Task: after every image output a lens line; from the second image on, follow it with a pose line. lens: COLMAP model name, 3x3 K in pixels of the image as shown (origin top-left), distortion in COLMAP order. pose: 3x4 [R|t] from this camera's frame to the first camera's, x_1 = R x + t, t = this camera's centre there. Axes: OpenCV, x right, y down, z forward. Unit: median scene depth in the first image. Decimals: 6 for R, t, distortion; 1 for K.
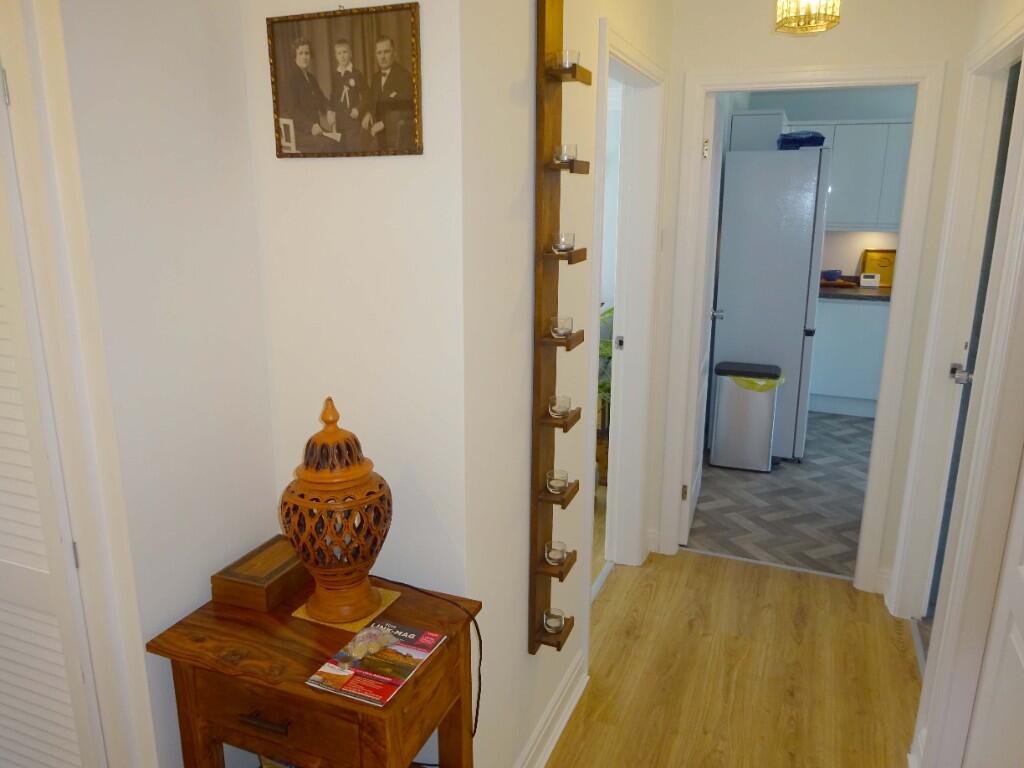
lens RADIAL K [[753.6, 0, 513.7], [0, 753.6, 384.4], [0, 0, 1]] dist [-0.004117, -0.007730]
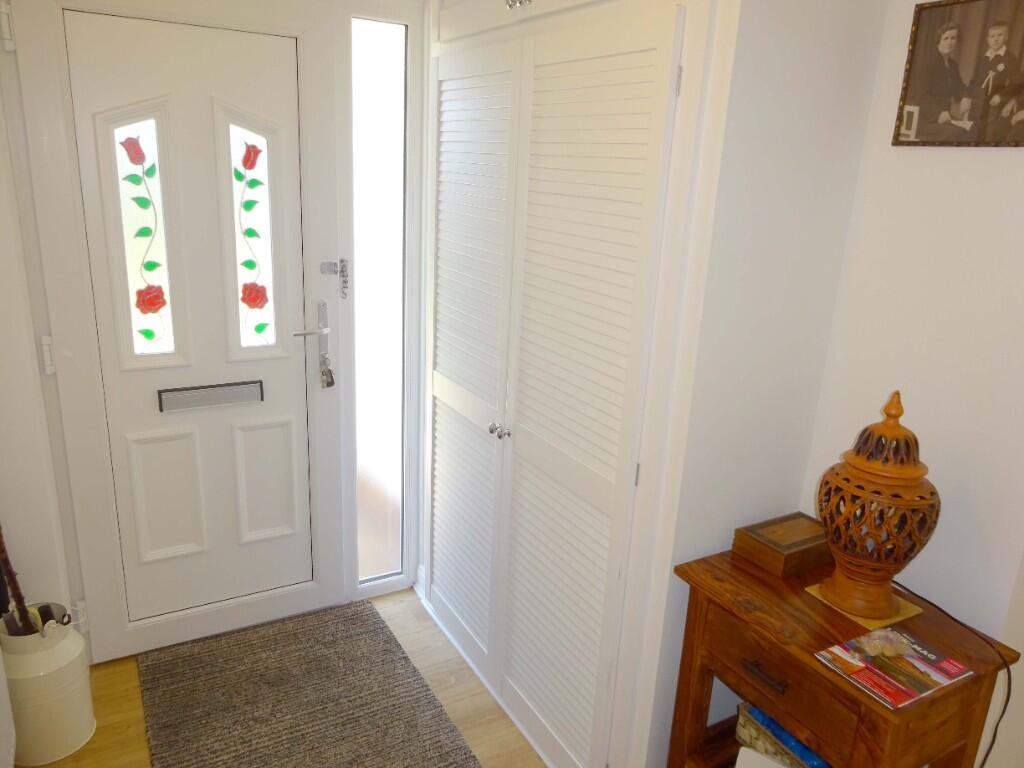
lens RADIAL K [[753.6, 0, 509.9], [0, 753.6, 380.9], [0, 0, 1]] dist [-0.004117, -0.007730]
pose [[0.781528, 0.206930, -0.588552, -0.064734], [-0.199009, 0.976794, 0.079171, 0.026946], [0.591277, 0.055253, 0.804573, -0.088056]]
